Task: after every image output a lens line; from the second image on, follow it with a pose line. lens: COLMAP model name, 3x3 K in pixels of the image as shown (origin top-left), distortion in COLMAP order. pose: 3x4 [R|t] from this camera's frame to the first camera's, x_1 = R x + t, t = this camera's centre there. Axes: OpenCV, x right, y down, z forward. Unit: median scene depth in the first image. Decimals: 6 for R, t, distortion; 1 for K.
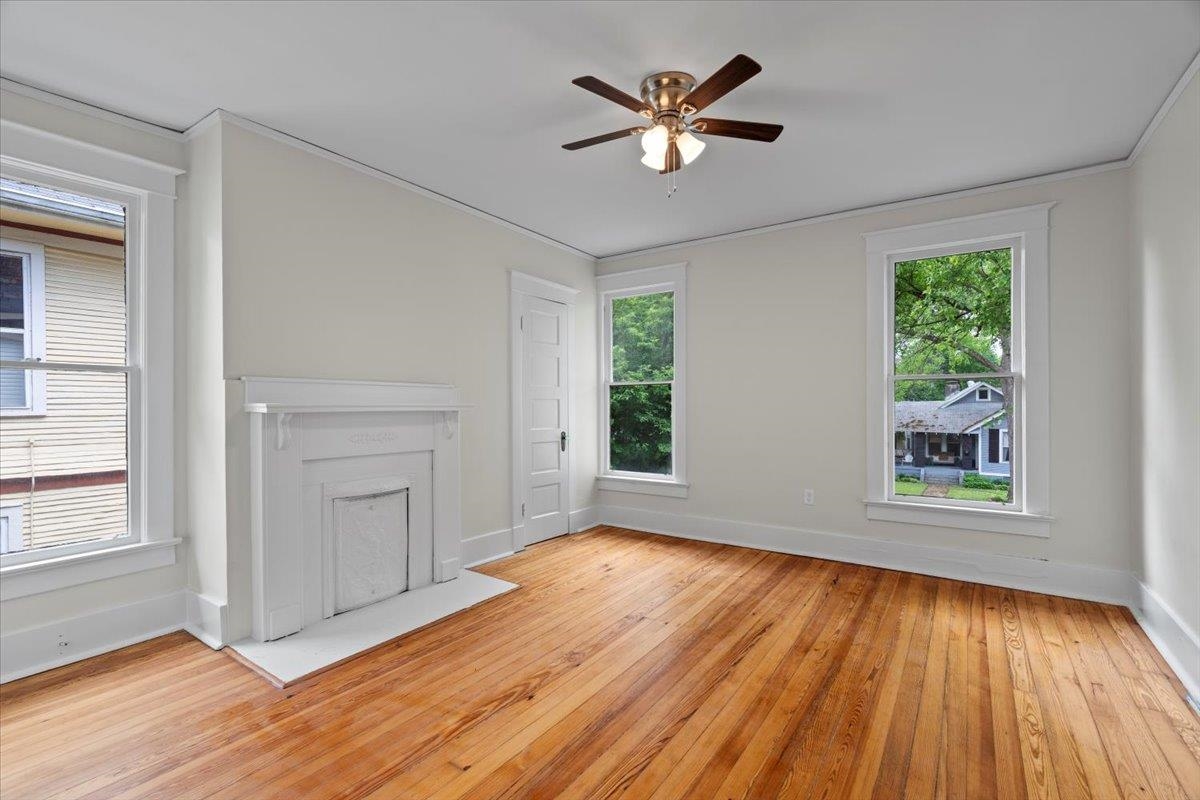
lens RADIAL K [[551.3, 0, 589.5], [0, 551.3, 409.8], [0, 0, 1]] dist [-0.000348, 0.000929]
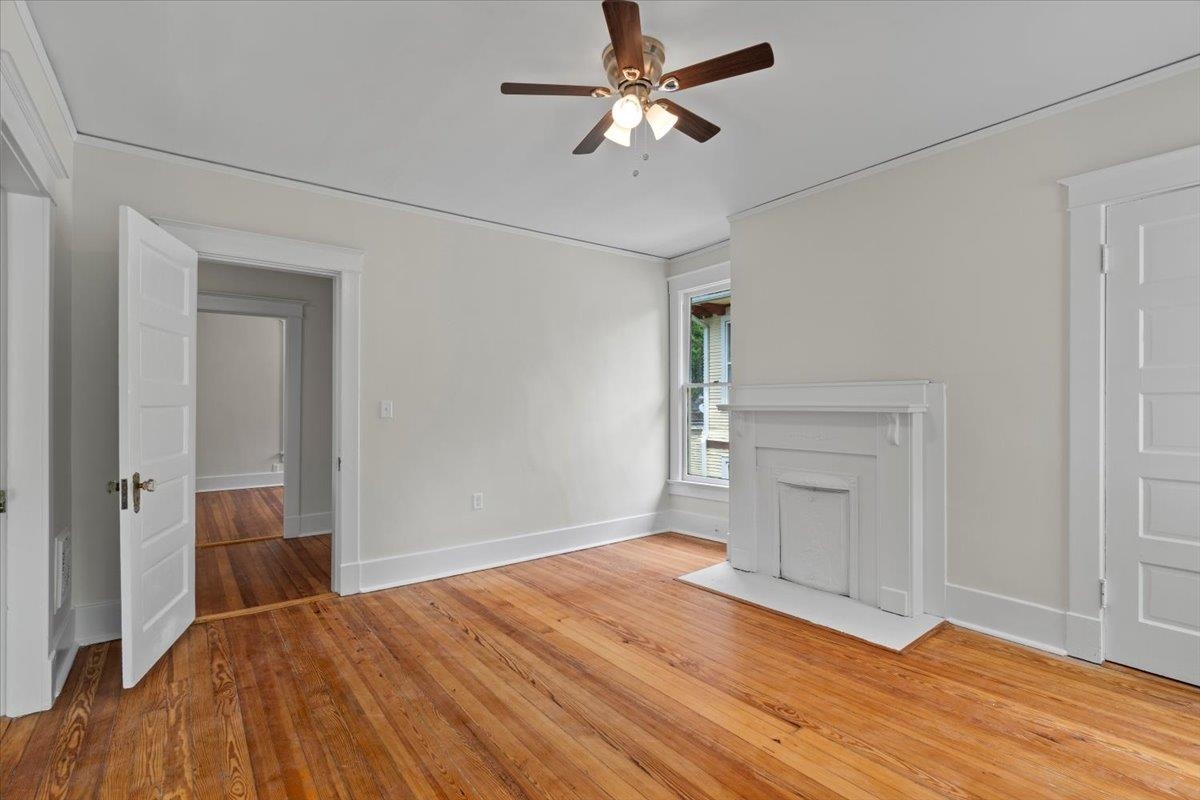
lens RADIAL K [[553.6, 0, 598.3], [0, 553.6, 392.8], [0, 0, 1]] dist [-0.008110, 0.000476]
pose [[-0.308986, -0.015287, -0.950944, 1.010601], [-0.004237, 0.999883, -0.014698, -0.020832], [0.951057, -0.000512, -0.309015, 1.209519]]
